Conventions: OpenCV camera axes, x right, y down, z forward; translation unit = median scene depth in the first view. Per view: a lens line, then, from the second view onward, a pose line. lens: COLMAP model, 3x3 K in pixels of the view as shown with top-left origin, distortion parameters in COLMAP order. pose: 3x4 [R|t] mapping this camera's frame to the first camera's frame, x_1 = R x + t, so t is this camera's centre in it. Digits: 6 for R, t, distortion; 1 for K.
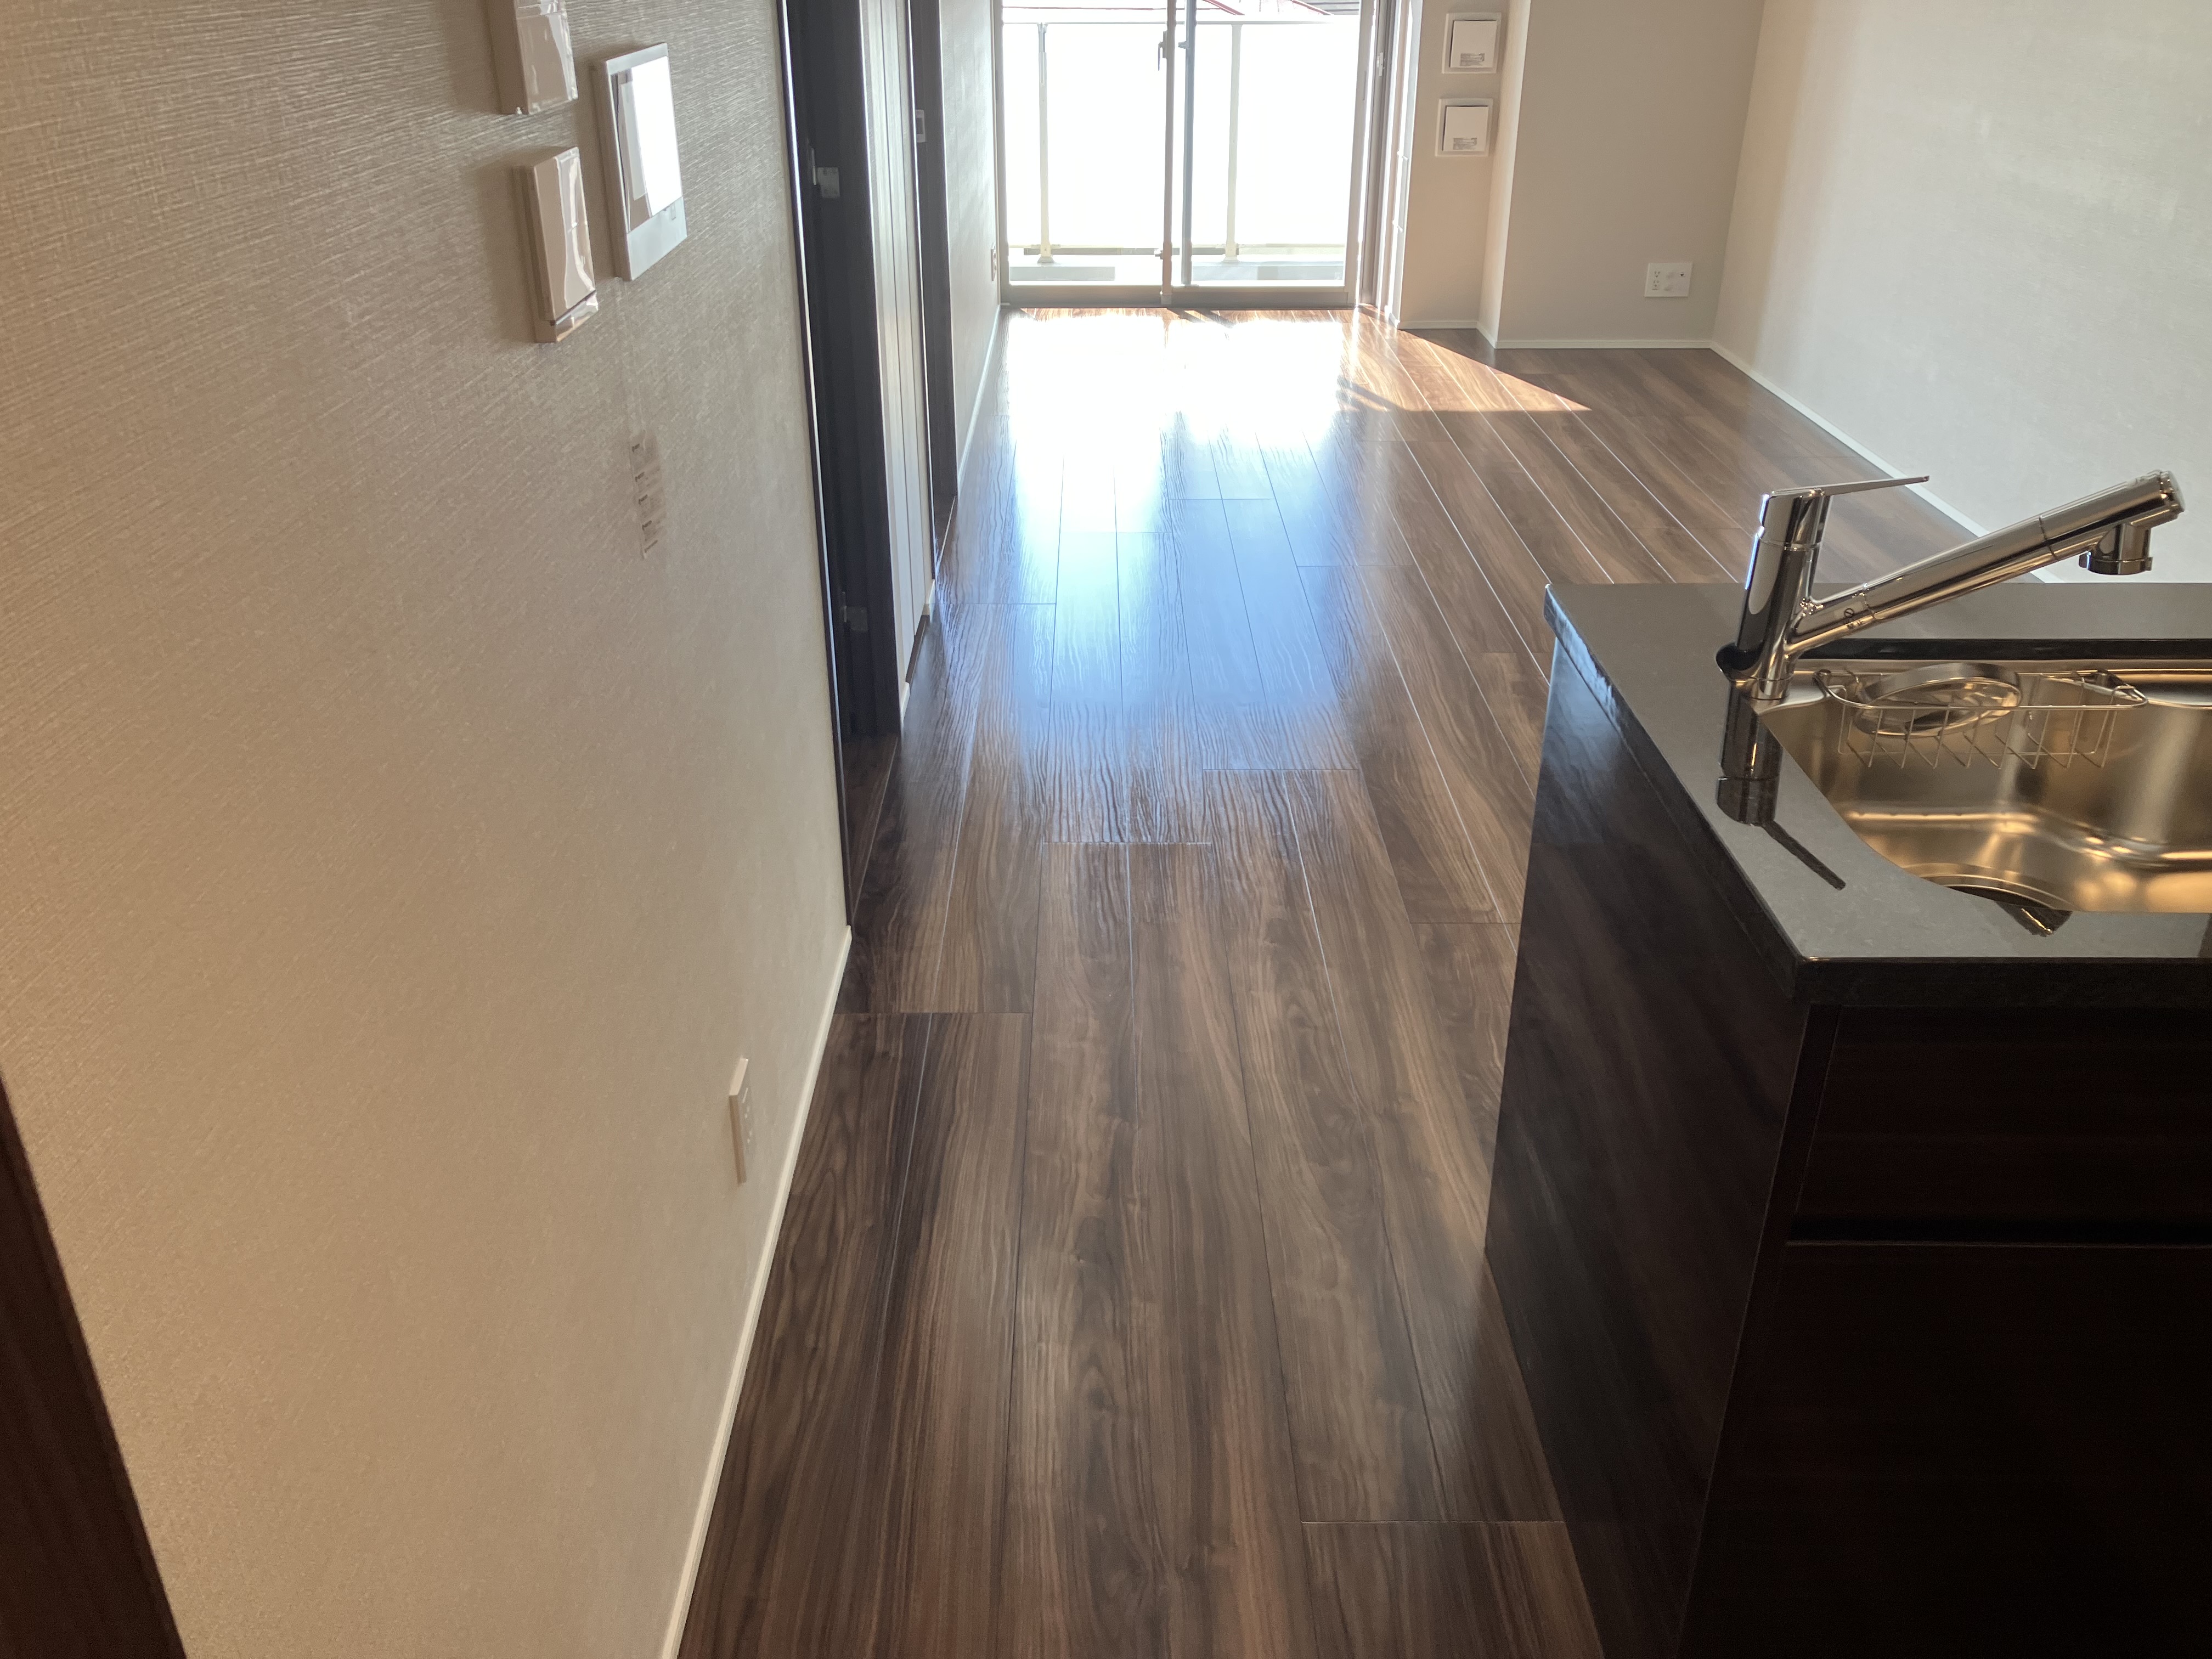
lens RADIAL K [[1789.5, 0, 1113.4], [0, 1789.5, 827.1], [0, 0, 1]] dist [-0.005167, 0.003348]
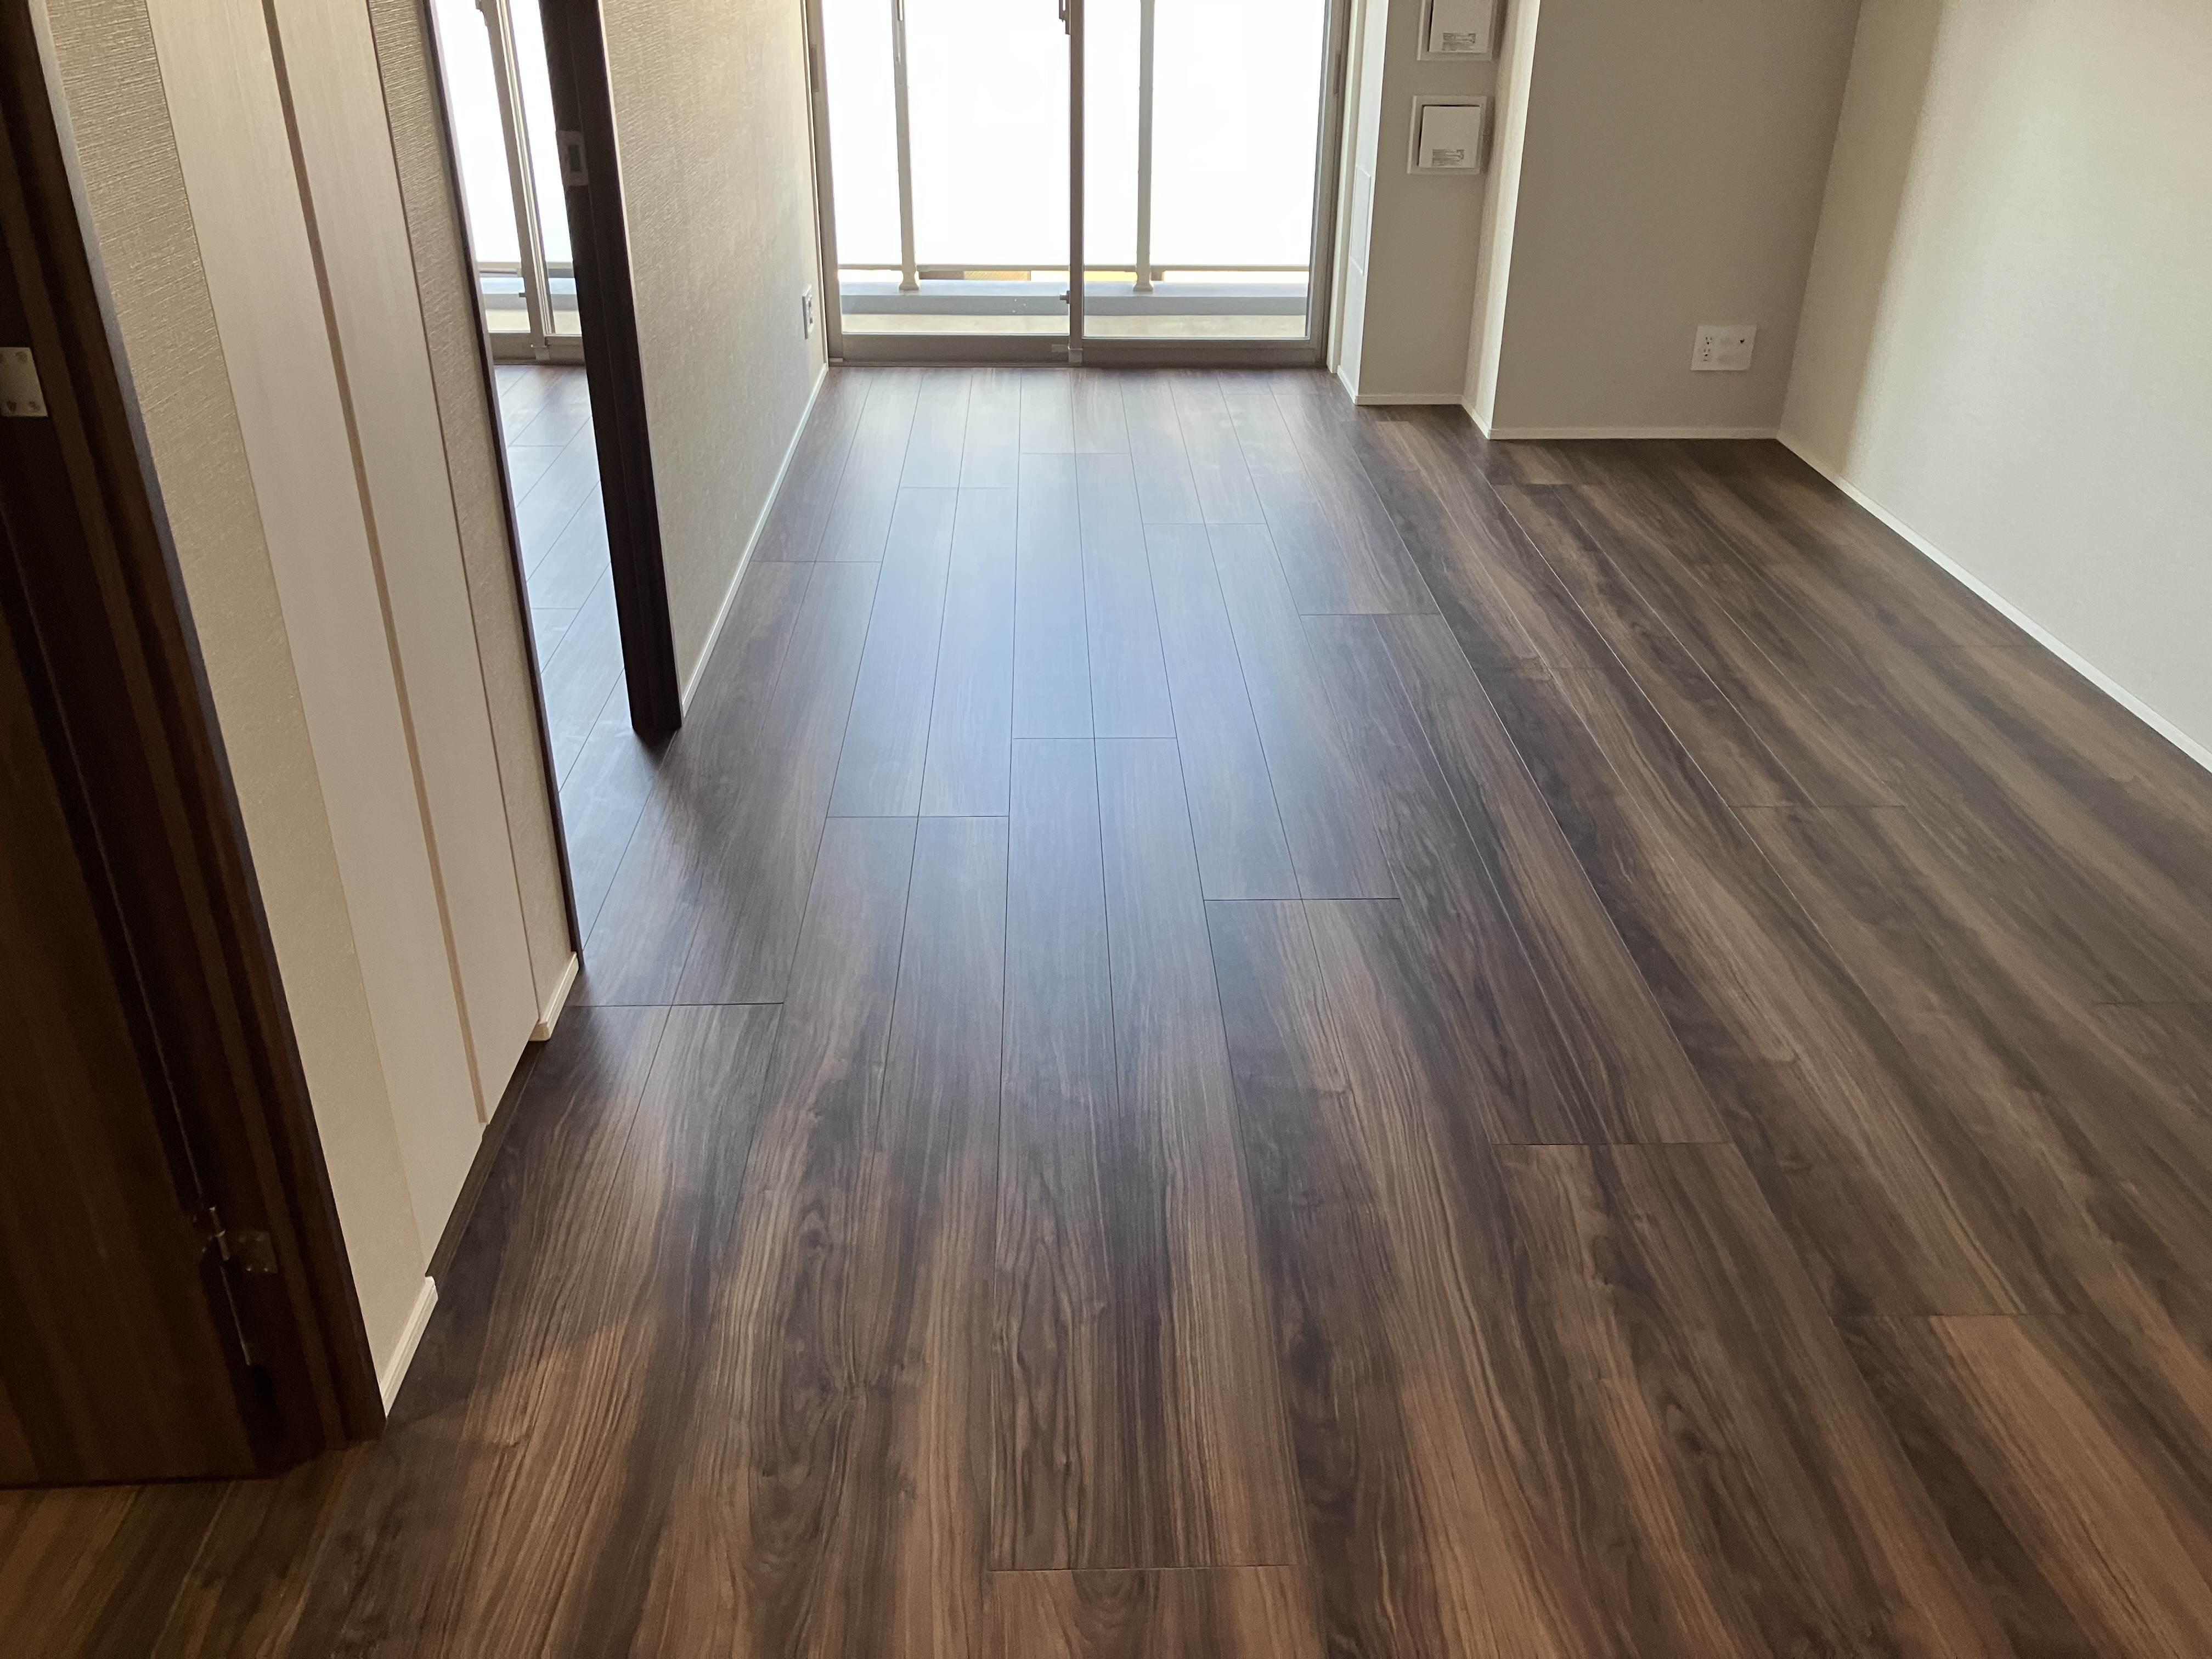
lens RADIAL K [[1789.5, 0, 1113.4], [0, 1789.5, 827.1], [0, 0, 1]] dist [-0.005167, 0.003348]
pose [[0.999460, -0.002539, 0.032770, 0.040300], [0.001827, 0.999762, 0.021740, -0.142496], [-0.032817, -0.021669, 0.999226, 0.306611]]
